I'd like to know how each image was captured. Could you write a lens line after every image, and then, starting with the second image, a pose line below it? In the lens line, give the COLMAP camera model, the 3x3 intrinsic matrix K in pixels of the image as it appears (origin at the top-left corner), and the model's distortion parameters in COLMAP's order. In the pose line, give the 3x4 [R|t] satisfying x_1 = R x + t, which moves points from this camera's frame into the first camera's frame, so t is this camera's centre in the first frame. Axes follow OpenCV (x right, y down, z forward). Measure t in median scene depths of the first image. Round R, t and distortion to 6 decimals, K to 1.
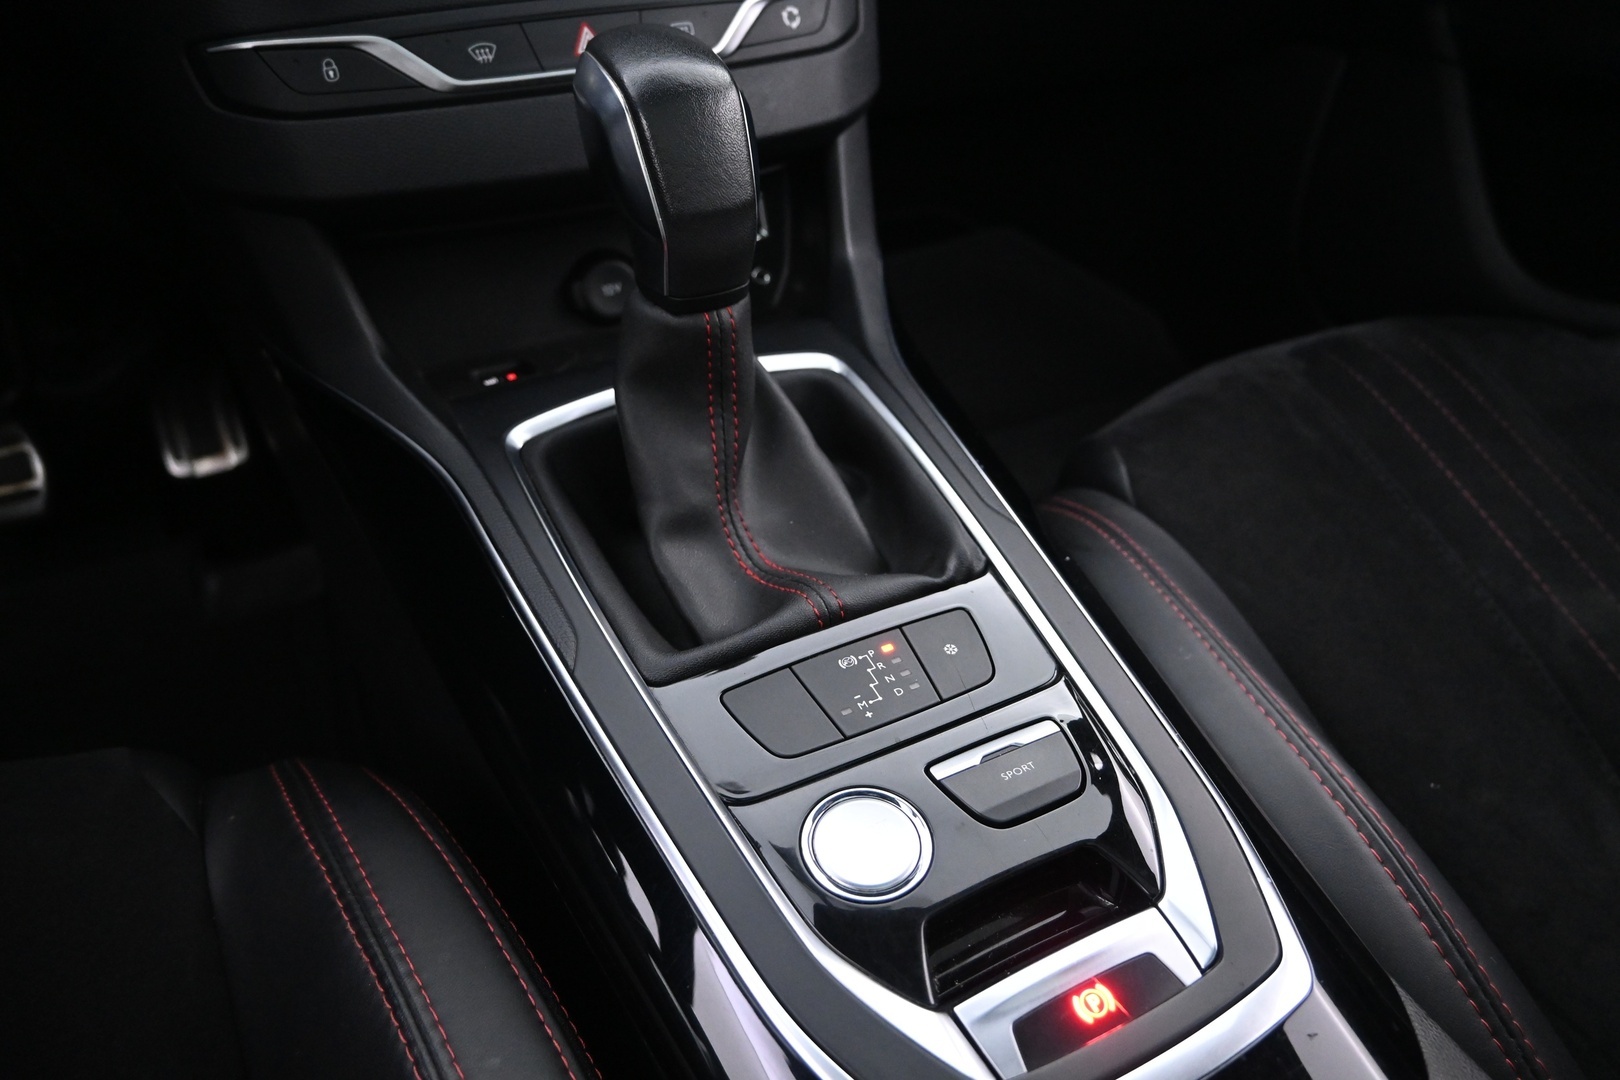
lens RADIAL K [[1104.6, 0, 810.0], [0, 1104.6, 540.0], [0, 0, 1]] dist [-0.008193, 0.000283]
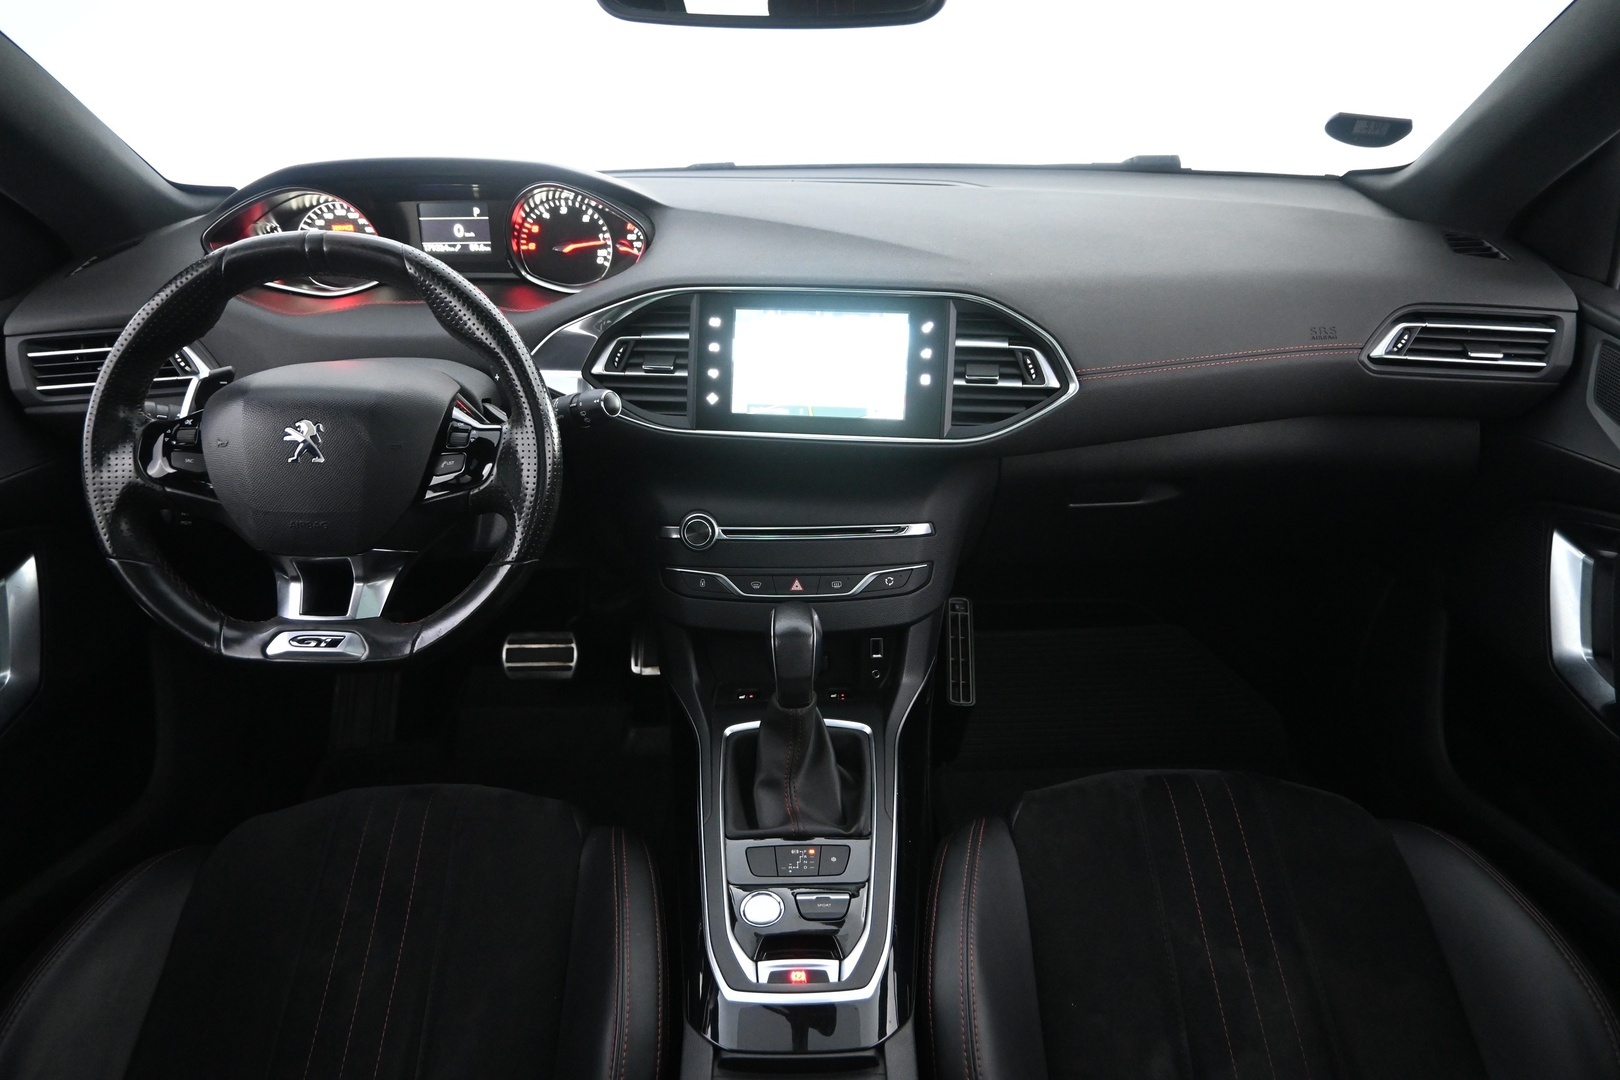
lens RADIAL K [[1104.6, 0, 810.0], [0, 1104.6, 540.0], [0, 0, 1]] dist [-0.008193, 0.000283]
pose [[0.895537, 0.194380, -0.400288, 0.898829], [-0.260147, 0.958508, -0.116558, -0.284517], [0.361023, 0.208515, 0.908947, -1.448466]]
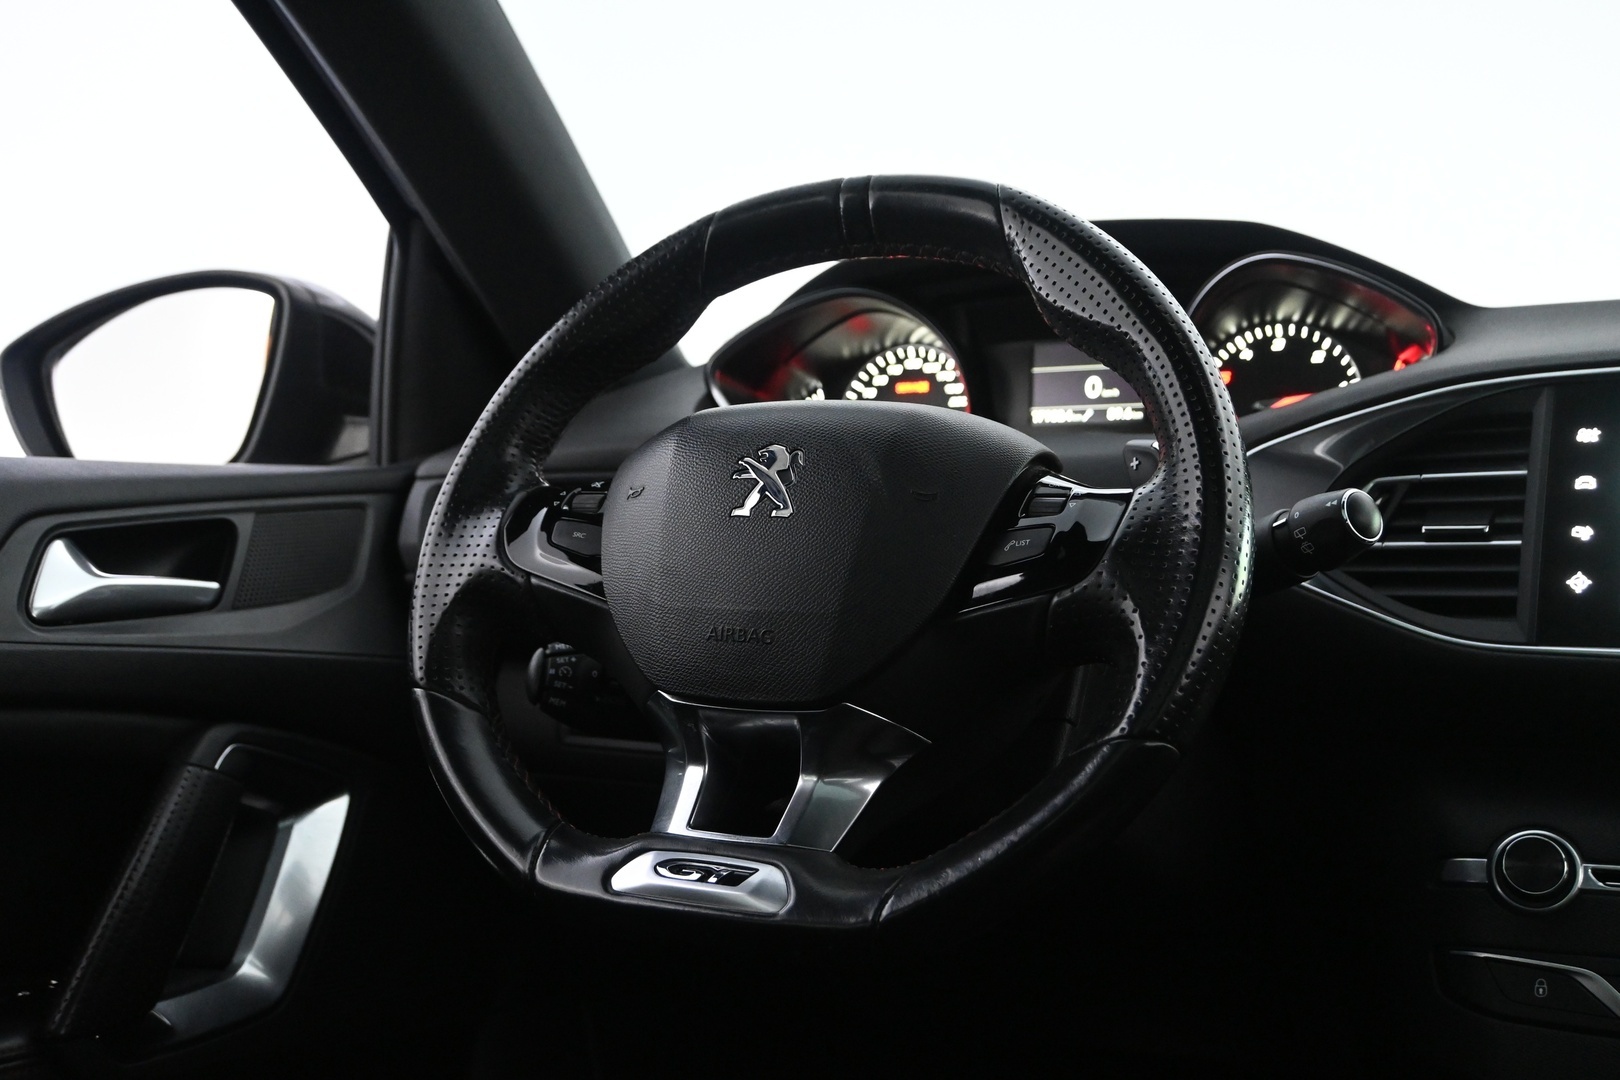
lens RADIAL K [[1642.2, 0, 810.0], [0, 1642.2, 540.0], [0, 0, 1]] dist [-0.003064, -0.016500]
pose [[0.601688, 0.006474, -0.798705, 0.491876], [-0.472976, 0.808682, -0.349752, 0.165746], [0.643634, 0.588210, 0.489636, -0.641014]]
